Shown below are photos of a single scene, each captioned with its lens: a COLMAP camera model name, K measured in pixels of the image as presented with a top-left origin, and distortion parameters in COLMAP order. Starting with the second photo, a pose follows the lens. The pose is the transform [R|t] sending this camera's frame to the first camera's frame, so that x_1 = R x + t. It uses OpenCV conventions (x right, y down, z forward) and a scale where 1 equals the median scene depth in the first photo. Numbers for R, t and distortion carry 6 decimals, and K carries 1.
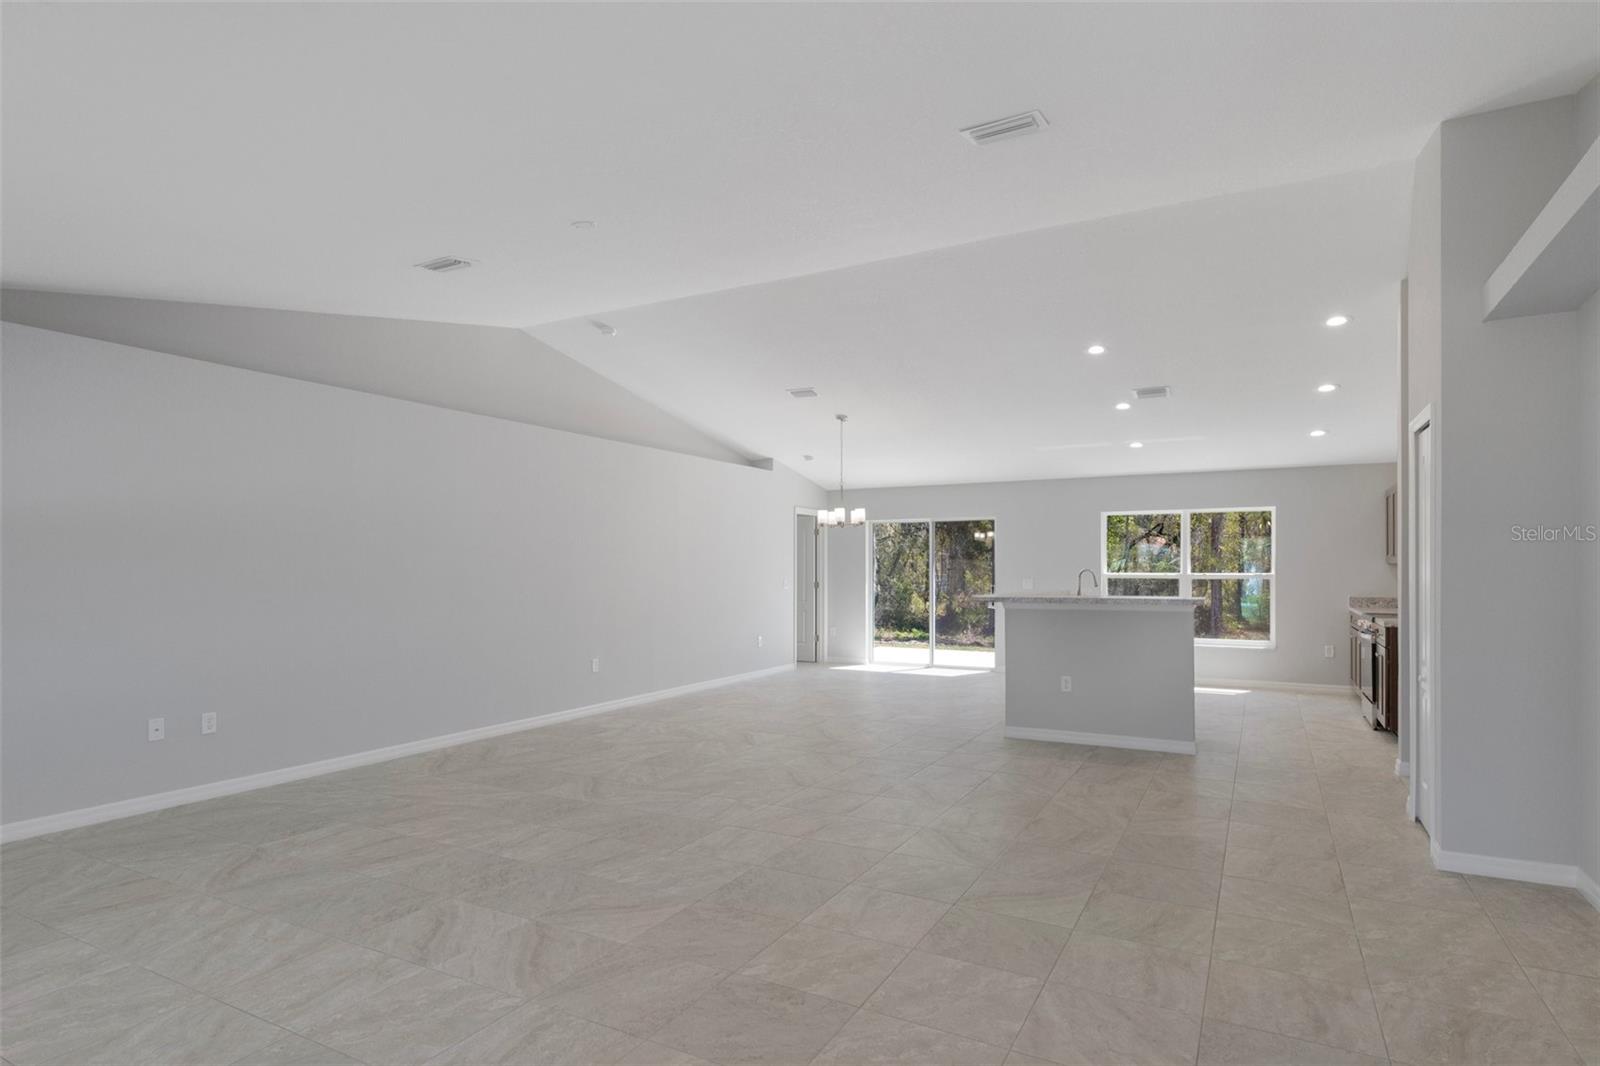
lens RADIAL K [[859.2, 0, 791.9], [0, 859.2, 555.8], [0, 0, 1]] dist [0.005629, 0.003223]
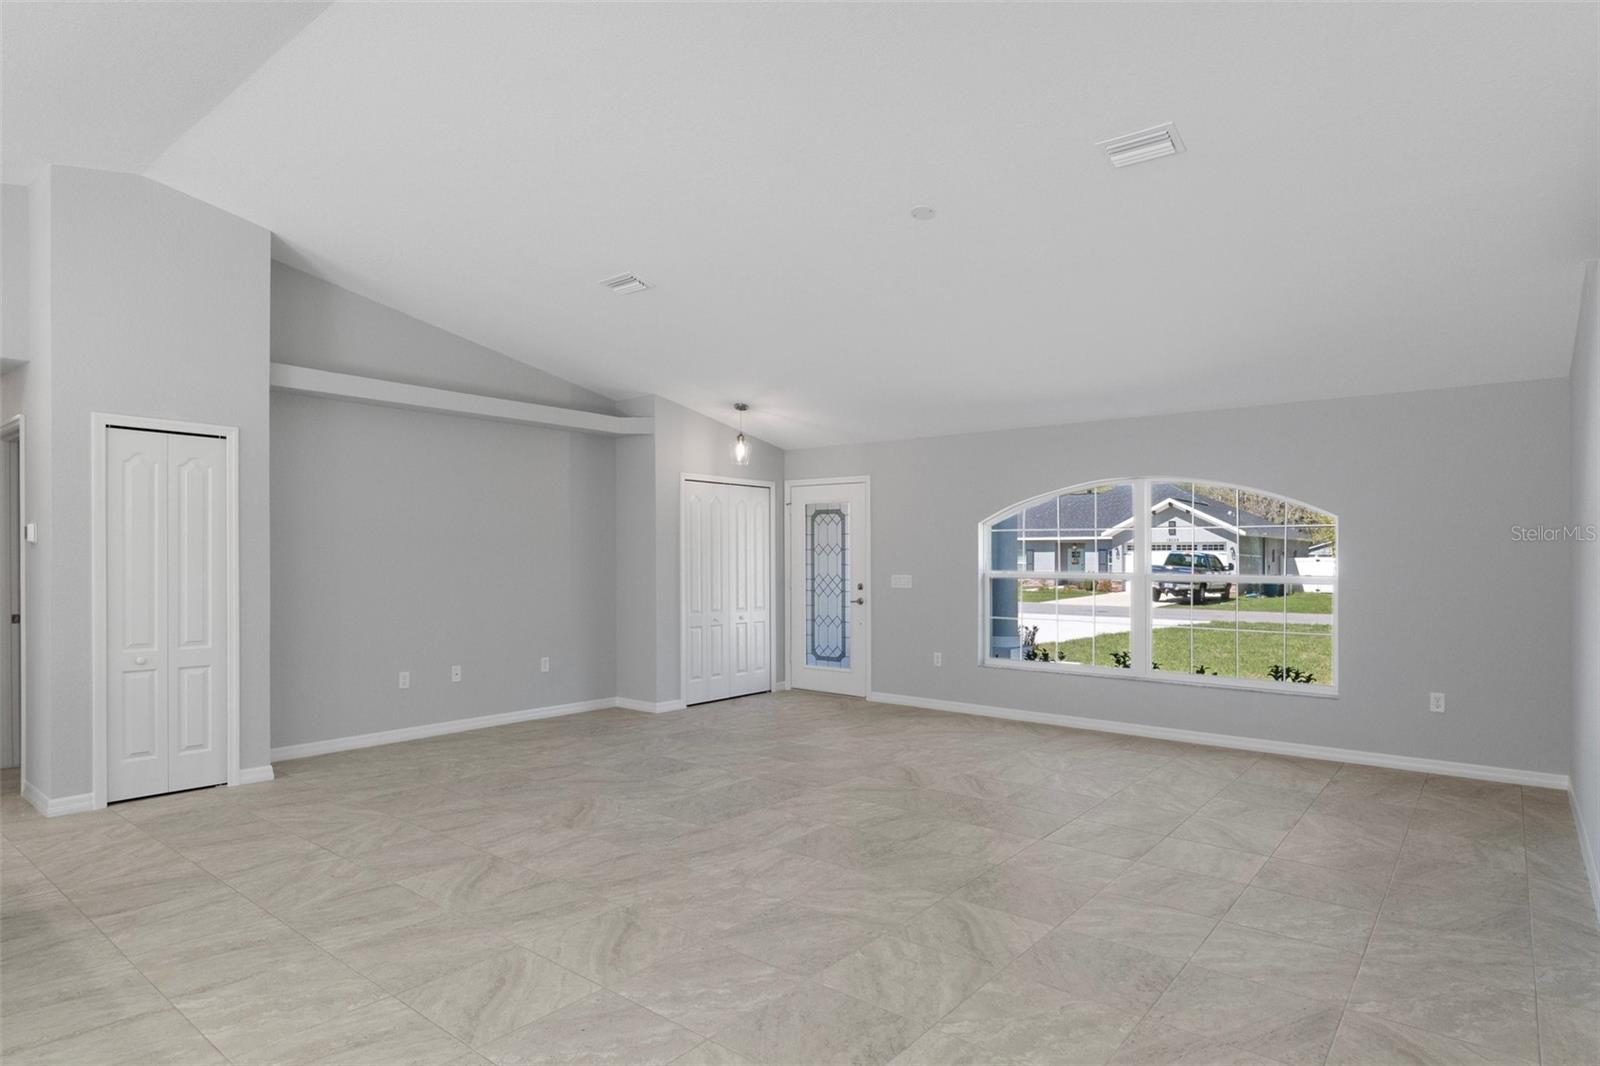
lens RADIAL K [[875.0, 0, 785.6], [0, 875.0, 512.6], [0, 0, 1]] dist [-0.000821, -0.001243]
pose [[-0.982283, 0.005247, 0.187331, -0.230043], [-0.007125, 0.997840, -0.065309, 0.021827], [-0.187269, -0.065487, -0.980123, 1.699035]]
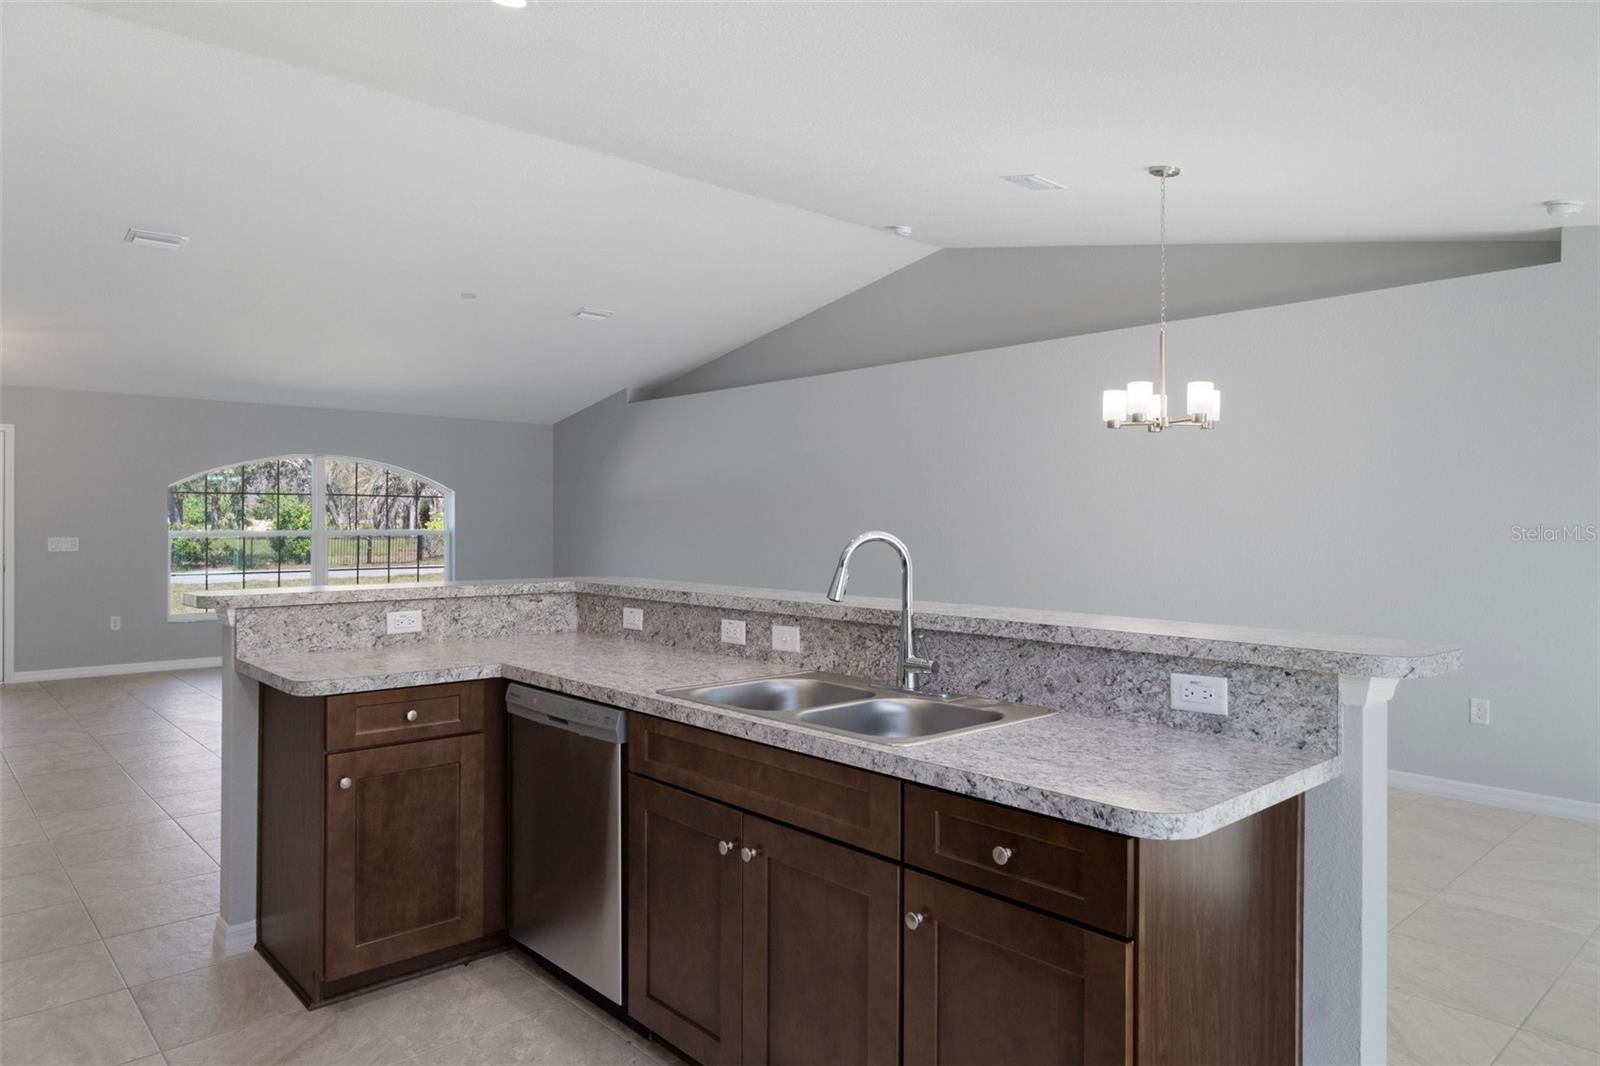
lens RADIAL K [[1039.2, 0, 786.3], [0, 1039.2, 516.7], [0, 0, 1]] dist [0.025340, -0.006634]
pose [[-0.349267, -0.001974, -0.937021, 1.085819], [0.012360, 0.999901, -0.006714, 0.021127], [0.936942, -0.013926, -0.349208, 1.826315]]
